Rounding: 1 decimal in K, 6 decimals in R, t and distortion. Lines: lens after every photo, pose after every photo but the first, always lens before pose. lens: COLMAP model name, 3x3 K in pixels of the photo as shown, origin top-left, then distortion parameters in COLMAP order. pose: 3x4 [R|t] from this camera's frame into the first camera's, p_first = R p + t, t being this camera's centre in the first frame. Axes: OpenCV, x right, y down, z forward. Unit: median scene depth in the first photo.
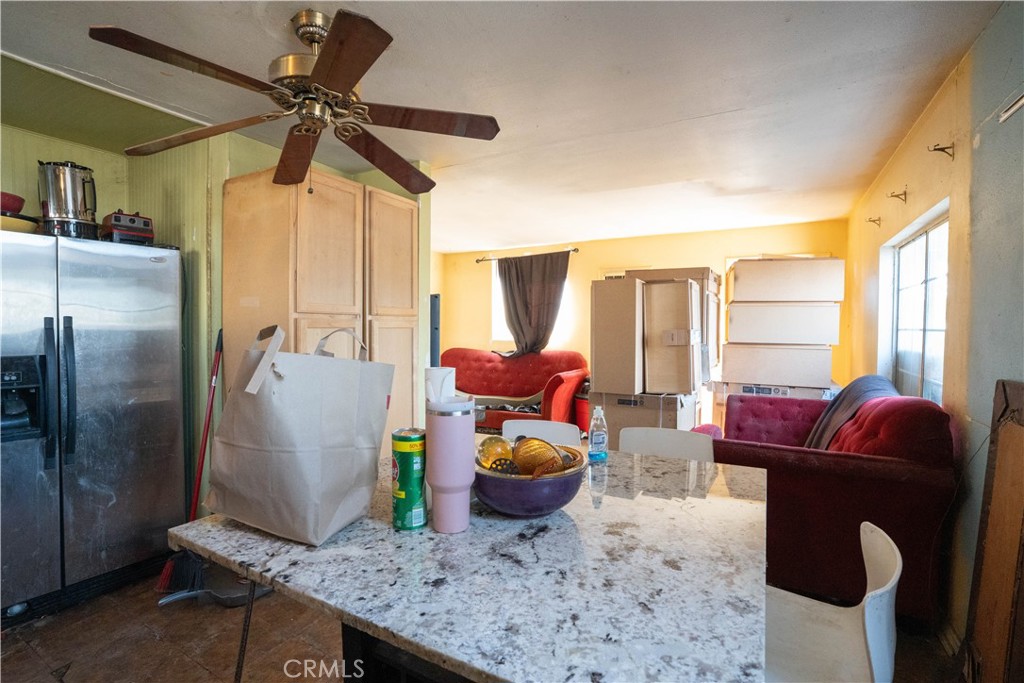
lens RADIAL K [[470.2, 0, 513.7], [0, 470.2, 338.1], [0, 0, 1]] dist [-0.067073, 0.023649]
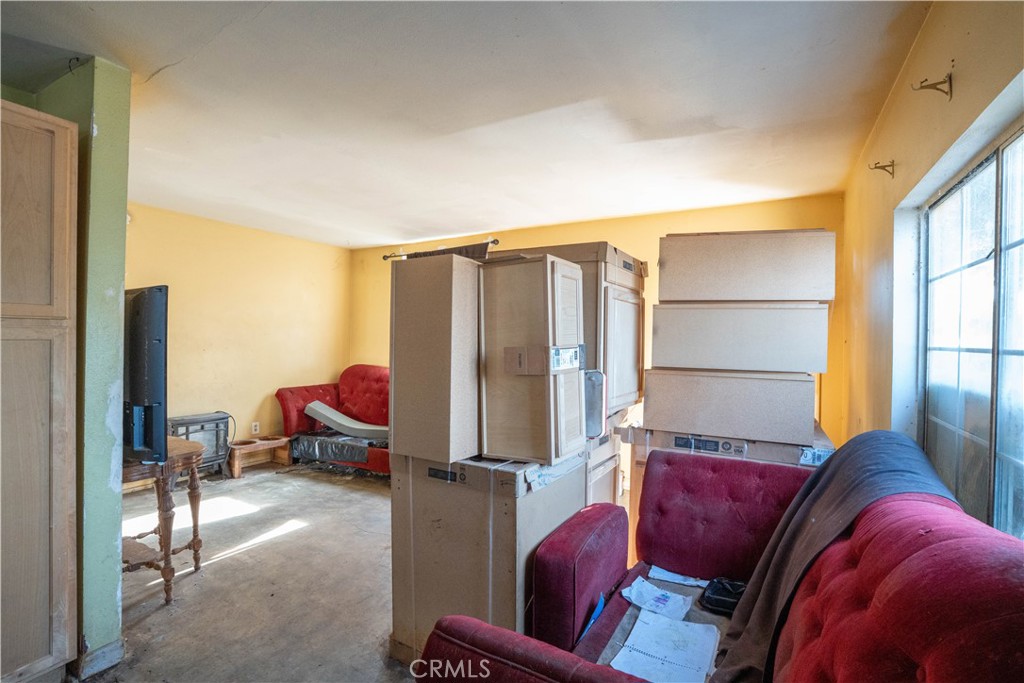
lens RADIAL K [[470.2, 0, 513.7], [0, 470.2, 338.1], [0, 0, 1]] dist [-0.067073, 0.023649]
pose [[0.999956, 0.008456, -0.004075, 0.300239], [-0.008558, 0.999629, -0.025855, -0.012130], [0.003855, 0.025888, 0.999657, 0.394360]]
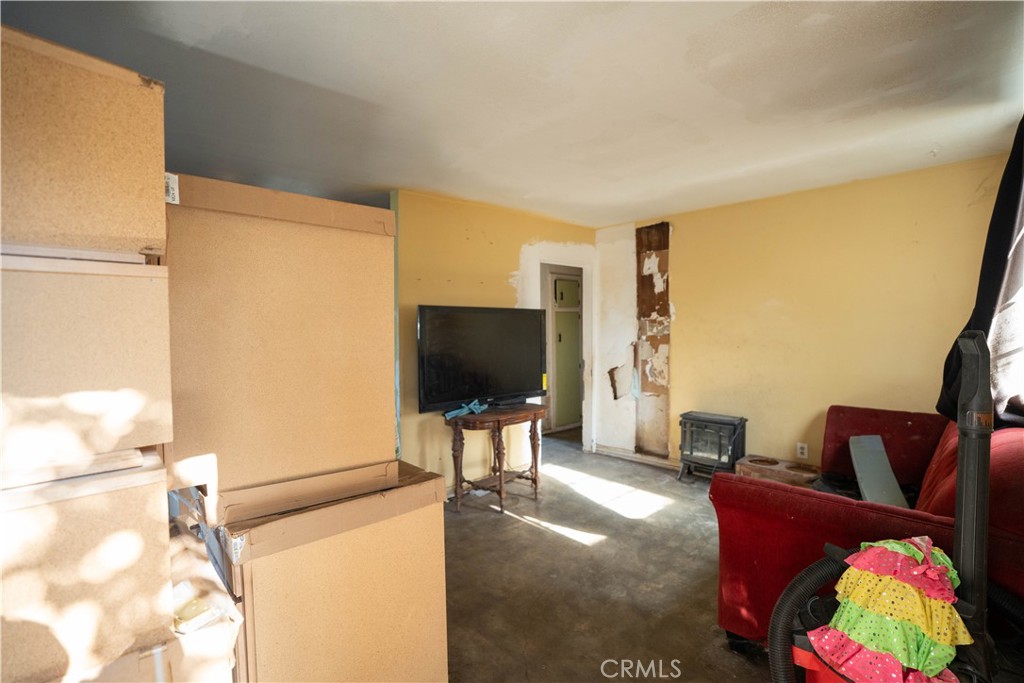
lens RADIAL K [[470.2, 0, 513.7], [0, 470.2, 338.1], [0, 0, 1]] dist [-0.067073, 0.023649]
pose [[-0.271510, 0.014540, -0.962326, 0.733762], [-0.022043, 0.999530, 0.021321, -0.039655], [0.962183, 0.027001, -0.271062, 1.476254]]
